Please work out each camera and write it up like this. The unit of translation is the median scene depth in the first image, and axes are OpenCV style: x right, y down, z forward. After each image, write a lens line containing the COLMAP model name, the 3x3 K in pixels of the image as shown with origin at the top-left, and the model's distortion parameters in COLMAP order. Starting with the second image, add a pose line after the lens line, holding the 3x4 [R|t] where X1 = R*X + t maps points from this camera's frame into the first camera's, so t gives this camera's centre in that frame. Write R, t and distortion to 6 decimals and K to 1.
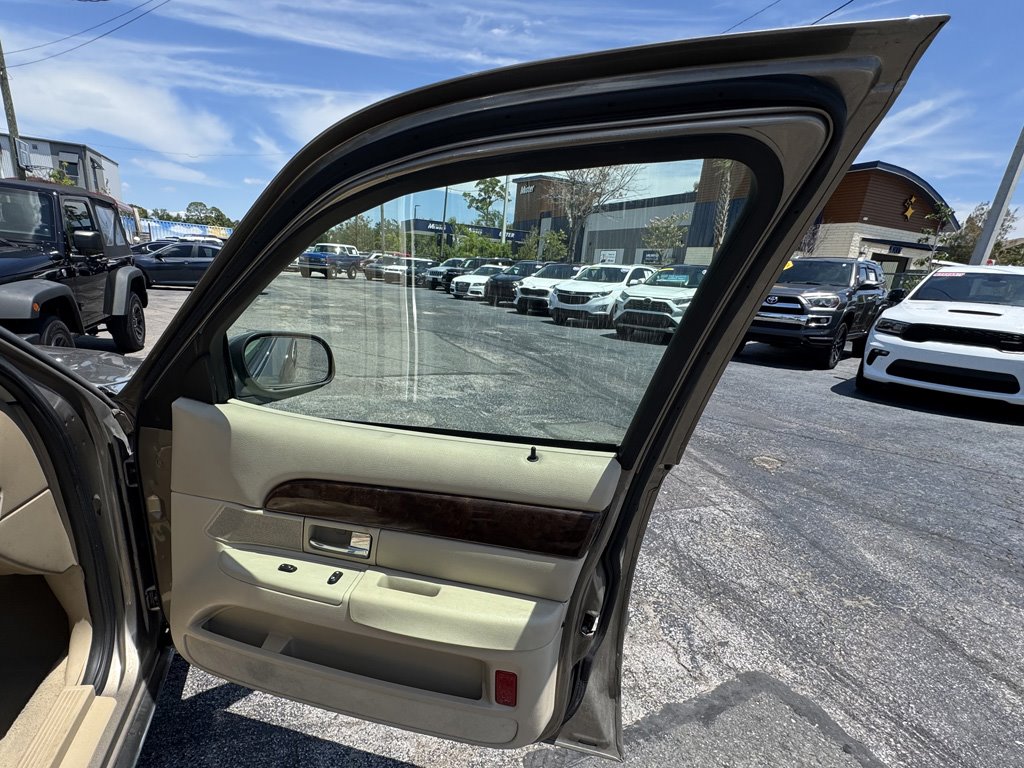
lens RADIAL K [[527.2, 0, 479.2], [0, 527.2, 441.5], [0, 0, 1]] dist [0.011984, -0.000691]
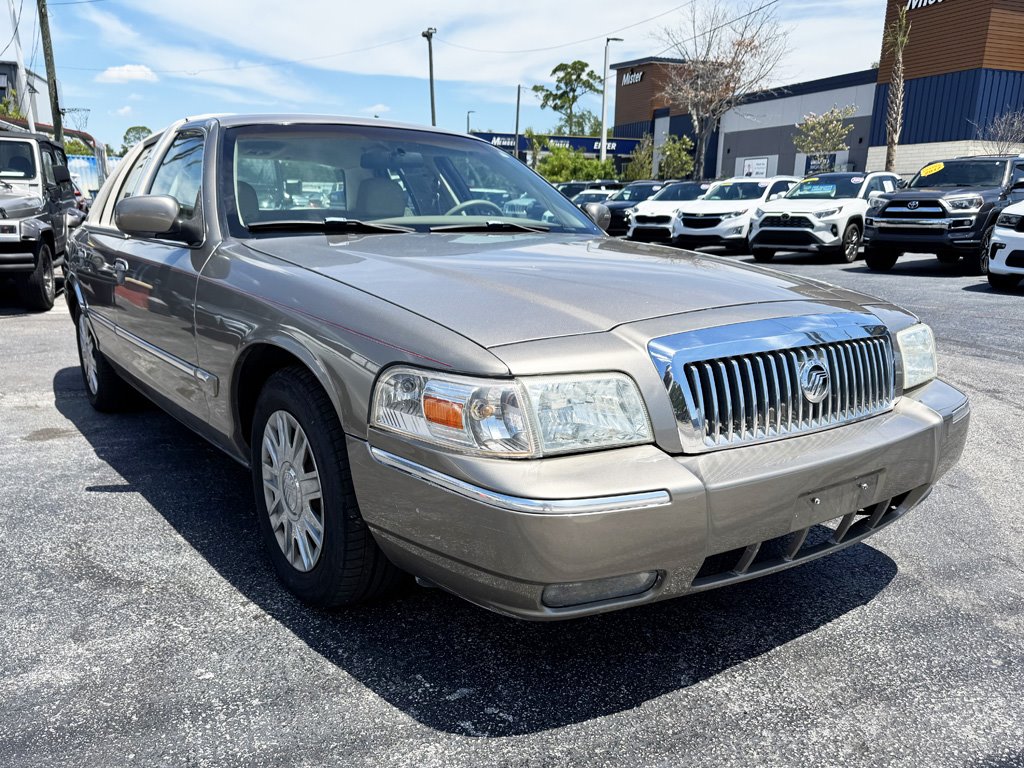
lens RADIAL K [[827.4, 0, 530.2], [0, 827.4, 432.6], [0, 0, 1]] dist [0.080887, -0.110030]
pose [[0.997742, -0.046667, -0.048306, -0.029648], [0.044518, 0.998010, -0.044661, 0.072428], [0.050294, 0.042409, 0.997834, -0.210320]]
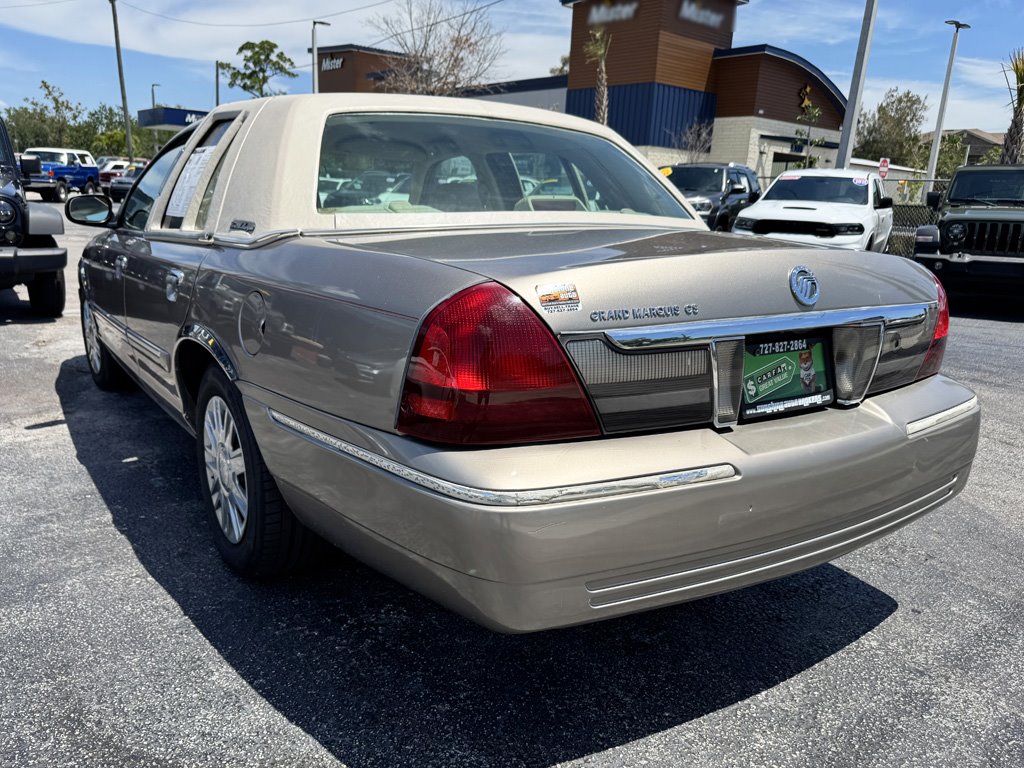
lens RADIAL K [[812.9, 0, 517.9], [0, 812.9, 425.3], [0, 0, 1]] dist [0.060175, -0.065973]
pose [[0.954278, -0.107996, 0.278728, -0.078969], [0.114740, 0.993364, -0.007943, 0.057485], [-0.276021, 0.039561, 0.960337, -0.181254]]
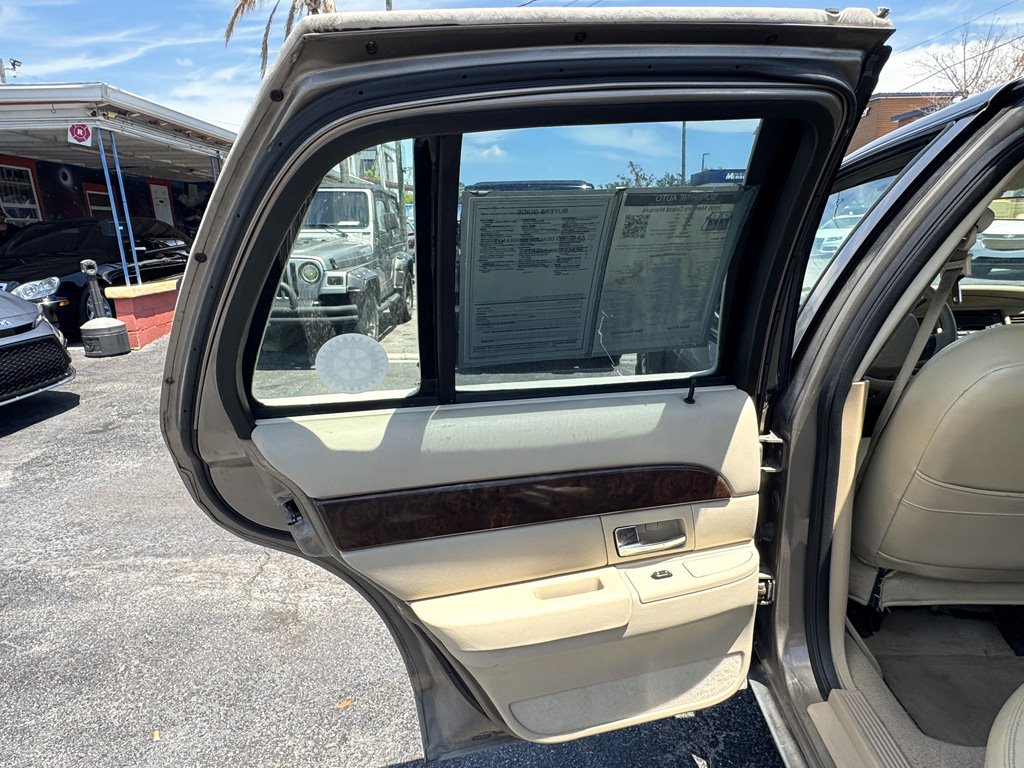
lens RADIAL K [[630.6, 0, 513.6], [0, 630.6, 408.6], [0, 0, 1]] dist [0.007014, 0.001052]
pose [[0.930217, 0.014743, -0.366714, -0.100967], [-0.031443, 0.998721, -0.039606, 0.019493], [0.365661, 0.048373, 0.929490, -0.078665]]
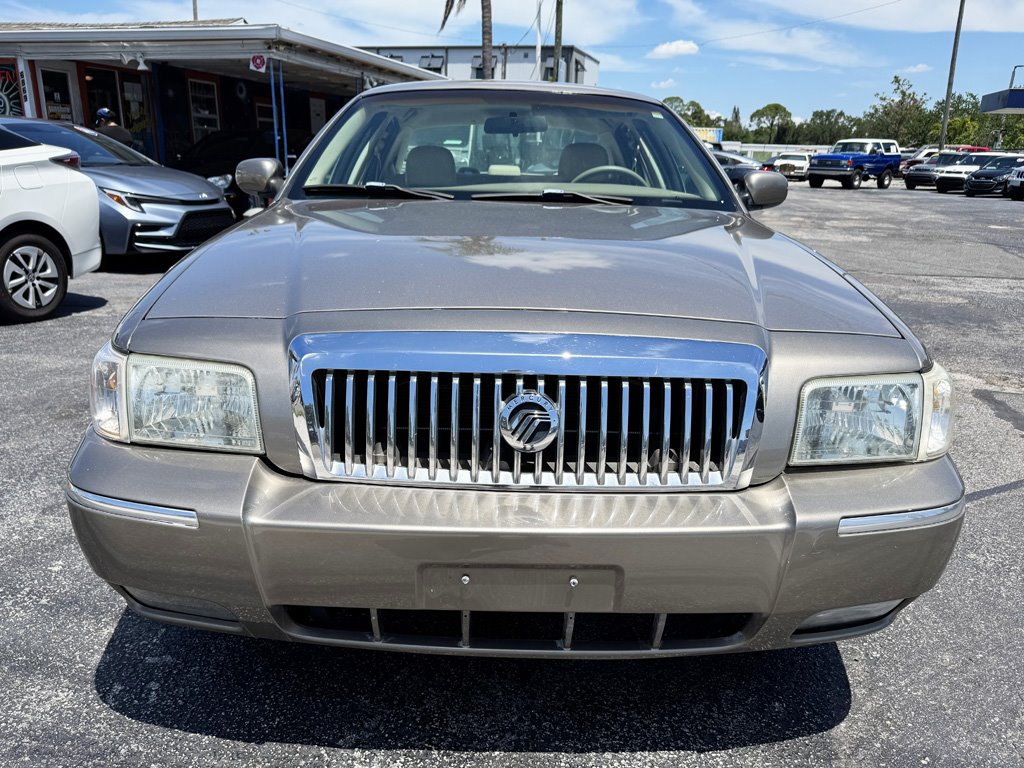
lens RADIAL K [[798.4, 0, 493.8], [0, 798.4, 413.2], [0, 0, 1]] dist [0.003751, 0.006021]
pose [[0.790105, 0.140178, -0.596728, 0.031958], [-0.159699, 0.986955, 0.020394, 0.062584], [0.591803, 0.079184, 0.802184, -0.171322]]
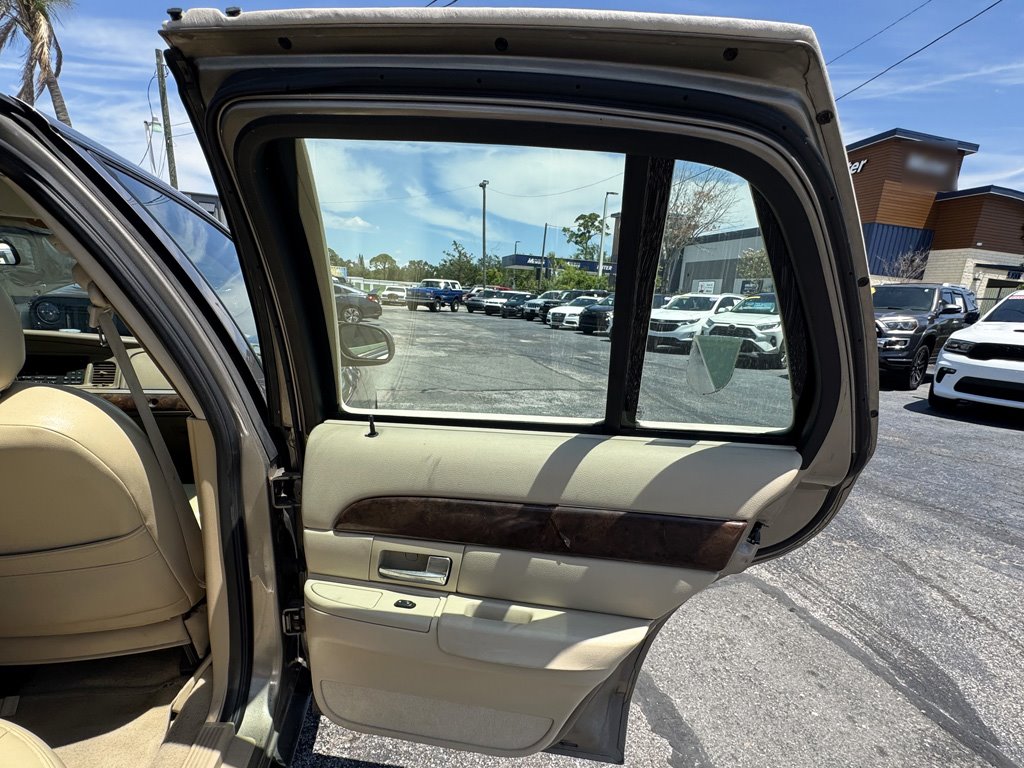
lens RADIAL K [[527.9, 0, 524.0], [0, 527.9, 450.3], [0, 0, 1]] dist [0.010061, 0.000277]
pose [[0.995131, 0.014474, -0.097497, 0.006910], [-0.018571, 0.998976, -0.041244, 0.015898], [0.096801, 0.042854, 0.994381, -0.040205]]
